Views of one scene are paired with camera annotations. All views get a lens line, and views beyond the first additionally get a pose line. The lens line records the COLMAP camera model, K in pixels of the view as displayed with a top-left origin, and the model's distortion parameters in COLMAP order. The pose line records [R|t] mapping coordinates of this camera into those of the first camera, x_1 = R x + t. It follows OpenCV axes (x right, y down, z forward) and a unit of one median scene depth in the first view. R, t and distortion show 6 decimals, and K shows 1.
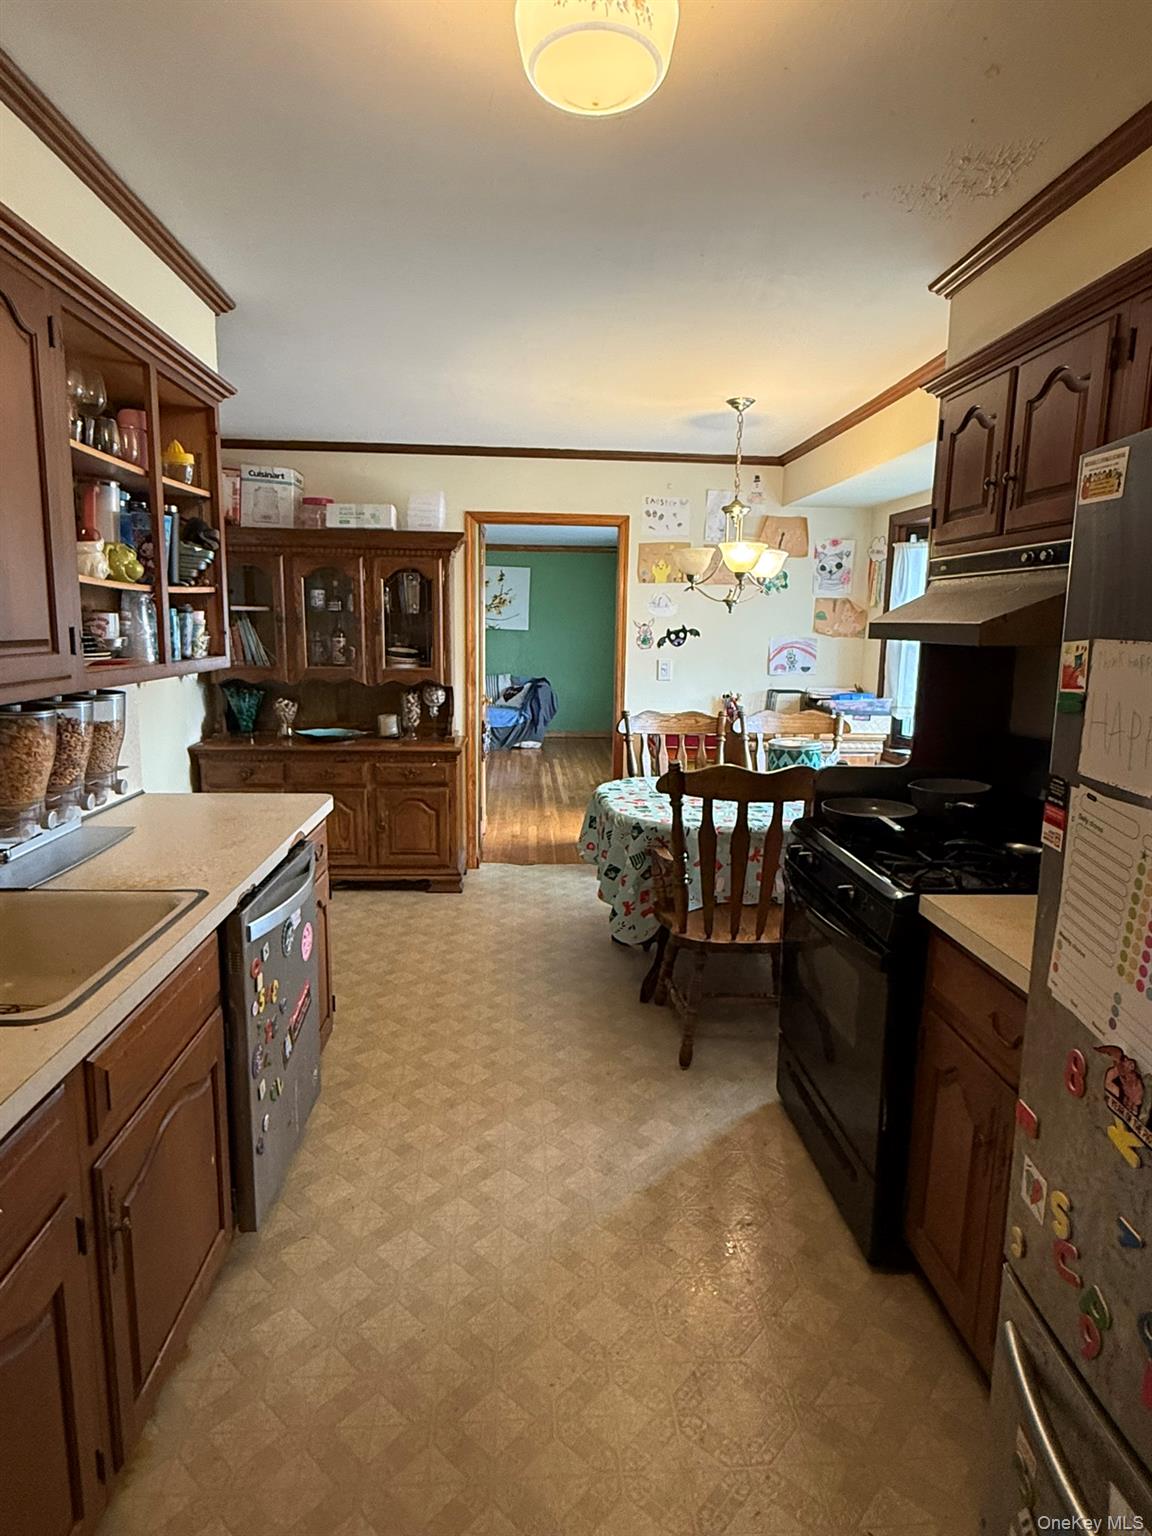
lens RADIAL K [[853.3, 0, 577.9], [0, 853.3, 760.4], [0, 0, 1]] dist [0.000079, 0.000018]
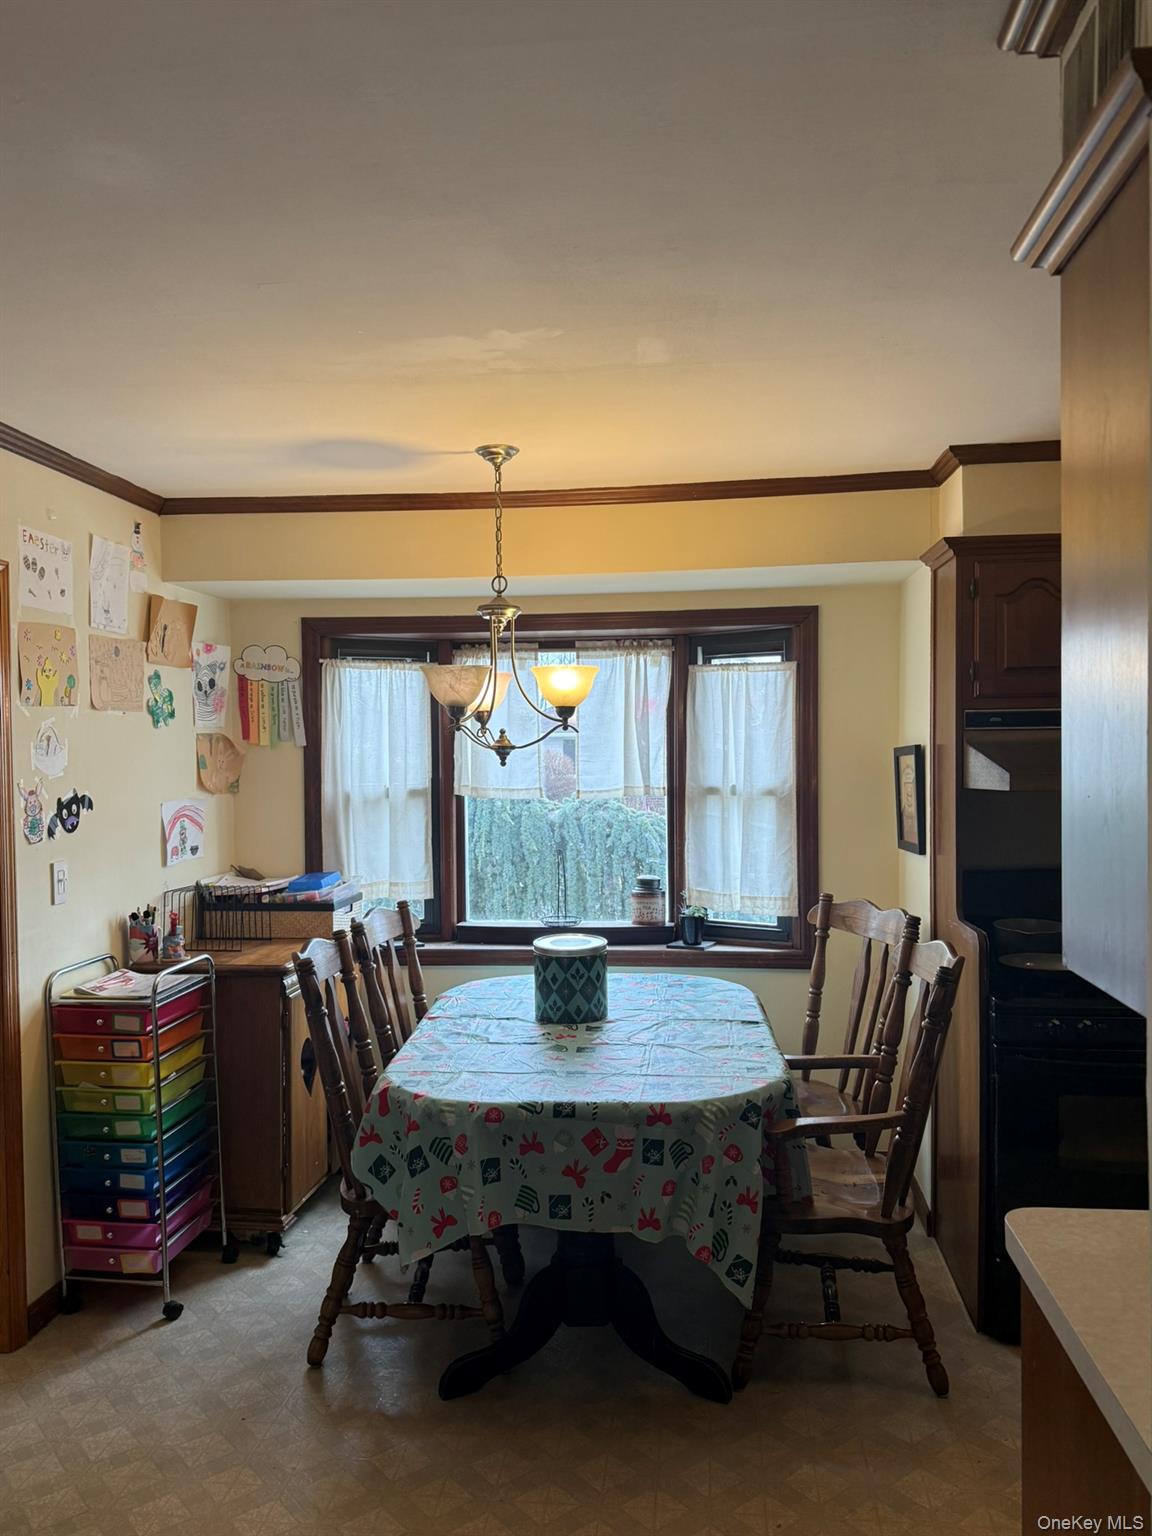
lens RADIAL K [[1168.5, 0, 577.3], [0, 1168.5, 774.6], [0, 0, 1]] dist [0.004642, -0.001490]
pose [[0.181639, -0.041360, 0.982495, -0.500863], [0.174635, 0.984591, 0.009163, -0.122561], [-0.967734, 0.169914, 0.186063, 0.589566]]
